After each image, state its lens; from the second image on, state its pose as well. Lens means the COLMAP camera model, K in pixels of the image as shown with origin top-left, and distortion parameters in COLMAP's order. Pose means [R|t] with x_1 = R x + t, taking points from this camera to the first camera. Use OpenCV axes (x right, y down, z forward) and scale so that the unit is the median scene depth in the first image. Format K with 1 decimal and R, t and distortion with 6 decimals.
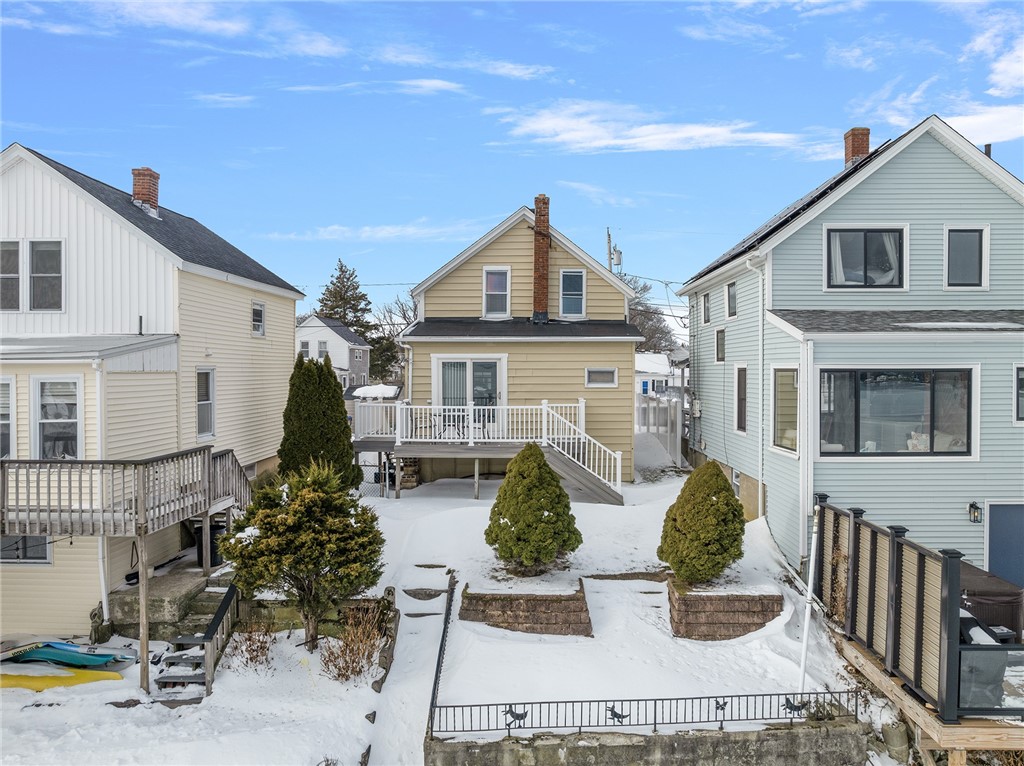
lens RADIAL K [[726.1, 0, 511.9], [0, 726.1, 399.9], [0, 0, 1]] dist [-0.026528, -0.000493]
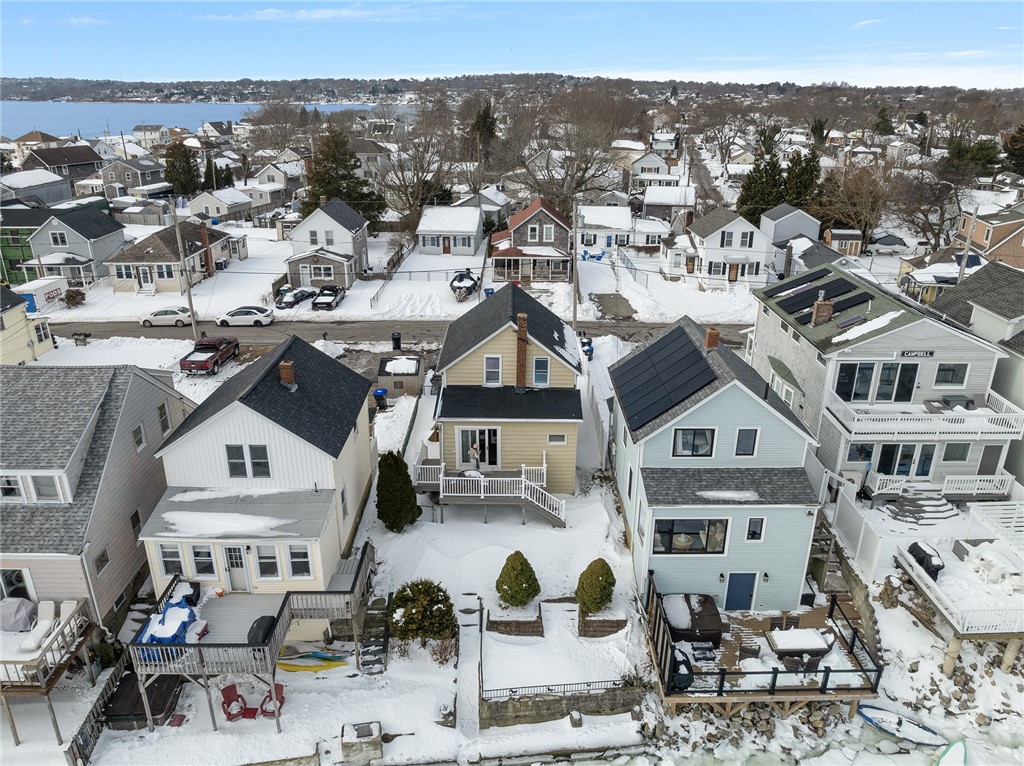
lens RADIAL K [[726.1, 0, 511.9], [0, 726.1, 399.9], [0, 0, 1]] dist [-0.026528, -0.000493]
pose [[0.999342, -0.009769, 0.034942, -0.038445], [-0.003516, 0.932462, 0.361251, -0.721270], [-0.036111, -0.361136, 0.931814, -0.524092]]
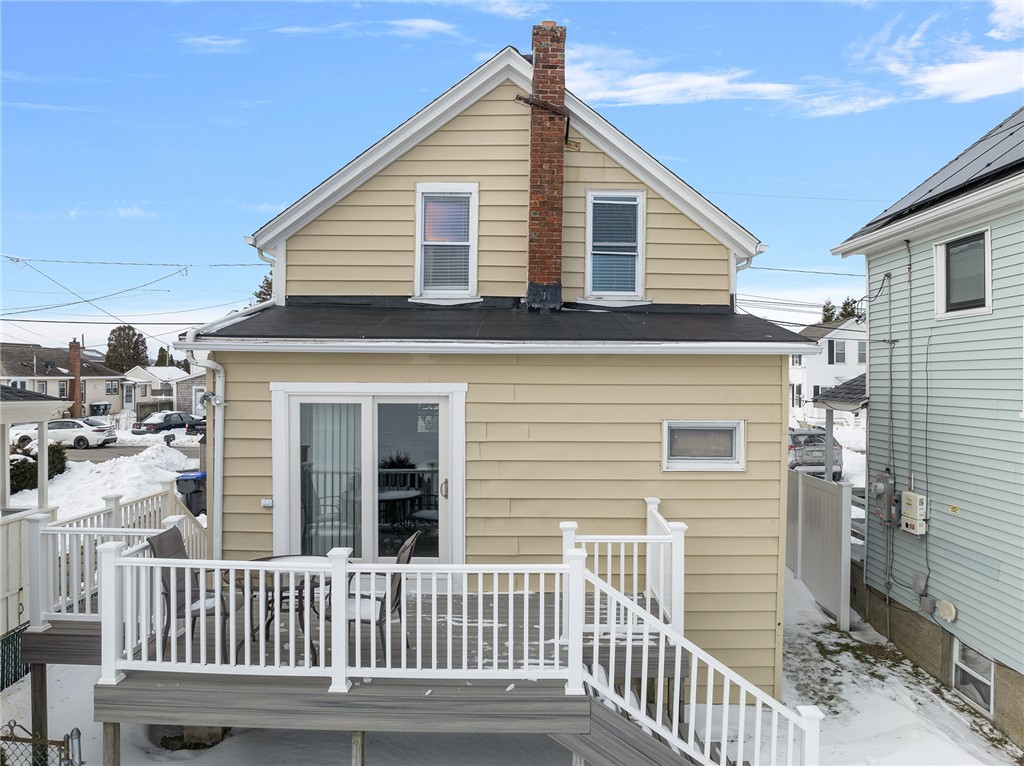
lens RADIAL K [[726.1, 0, 511.9], [0, 726.1, 399.9], [0, 0, 1]] dist [-0.026528, -0.000493]
pose [[0.999546, 0.005067, 0.029700, 0.007376], [-0.004932, 0.999977, -0.004585, -0.053335], [-0.029722, 0.004436, 0.999548, 0.610199]]
